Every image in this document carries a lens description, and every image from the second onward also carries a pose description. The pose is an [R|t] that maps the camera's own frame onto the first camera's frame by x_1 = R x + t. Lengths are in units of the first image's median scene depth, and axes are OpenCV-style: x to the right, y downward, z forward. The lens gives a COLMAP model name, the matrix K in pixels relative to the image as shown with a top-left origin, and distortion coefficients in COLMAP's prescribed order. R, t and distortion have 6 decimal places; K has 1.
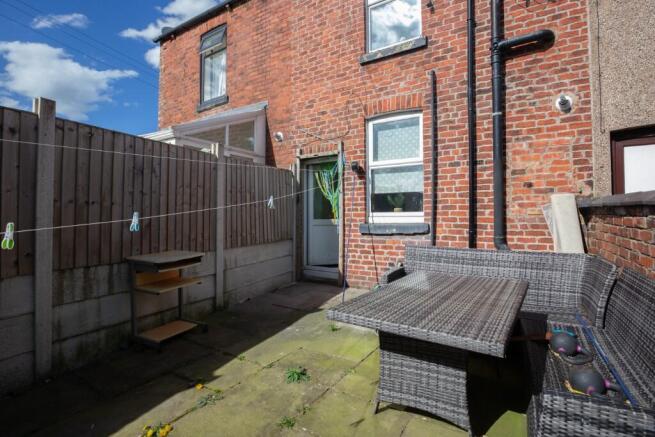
lens RADIAL K [[320.7, 0, 326.4], [0, 320.7, 216.1], [0, 0, 1]] dist [-0.016027, -0.000743]
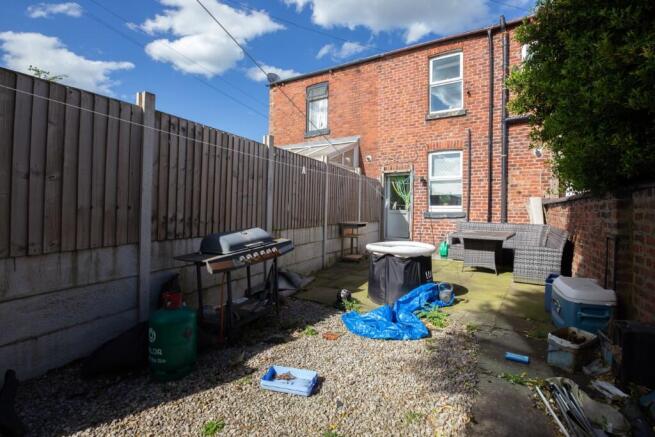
lens RADIAL K [[320.7, 0, 325.9], [0, 320.7, 216.9], [0, 0, 1]] dist [-0.016027, -0.000743]
pose [[0.999860, 0.016749, -0.000307, -0.484382], [-0.016744, 0.999799, 0.011057, 0.045182], [0.000492, -0.011050, 0.999939, -0.846190]]
